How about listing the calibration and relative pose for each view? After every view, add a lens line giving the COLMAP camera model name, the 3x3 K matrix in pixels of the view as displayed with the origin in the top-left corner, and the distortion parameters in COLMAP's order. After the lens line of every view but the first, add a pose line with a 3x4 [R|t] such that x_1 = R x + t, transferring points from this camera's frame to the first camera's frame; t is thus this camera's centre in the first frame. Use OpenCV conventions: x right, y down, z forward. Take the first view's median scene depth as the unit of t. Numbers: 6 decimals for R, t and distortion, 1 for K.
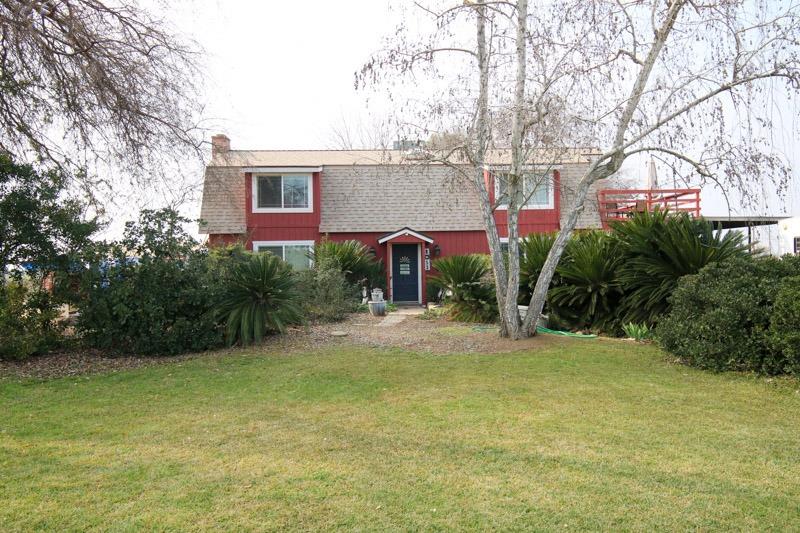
lens RADIAL K [[629.8, 0, 398.4], [0, 629.8, 267.2], [0, 0, 1]] dist [0.015416, 0.002771]
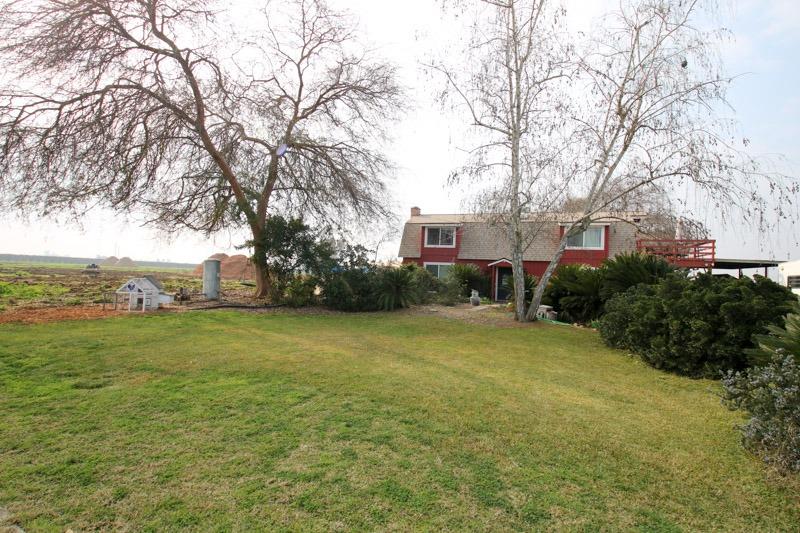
lens RADIAL K [[366.1, 0, 400.9], [0, 366.1, 267.2], [0, 0, 1]] dist [-0.001157, -0.000045]
pose [[0.921530, 0.049505, -0.385138, 0.140618], [-0.060977, 0.997984, -0.017622, -0.001417], [0.383489, 0.039724, 0.922691, -0.058850]]
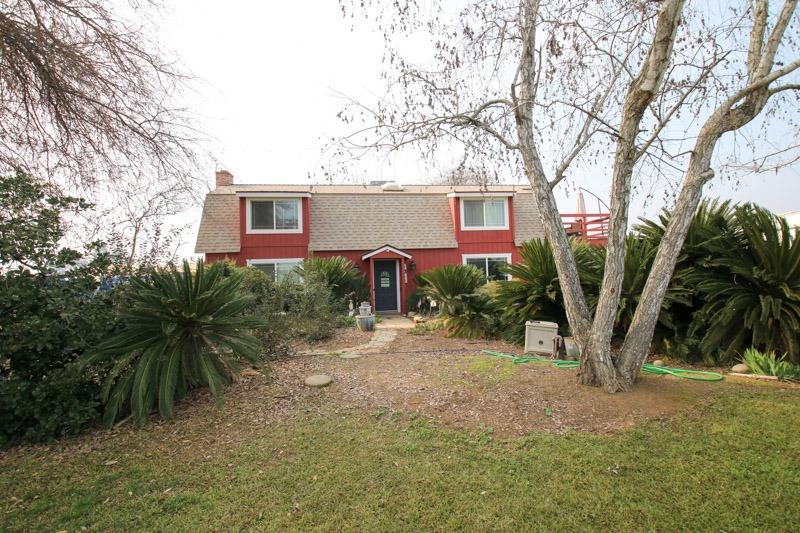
lens RADIAL K [[366.1, 0, 402.9], [0, 366.1, 265.1], [0, 0, 1]] dist [-0.003500, -0.000469]
pose [[0.994777, -0.013377, 0.101190, -0.025506], [0.018223, 0.998723, -0.047117, 0.003890], [-0.100430, 0.048715, 0.993751, 0.350829]]
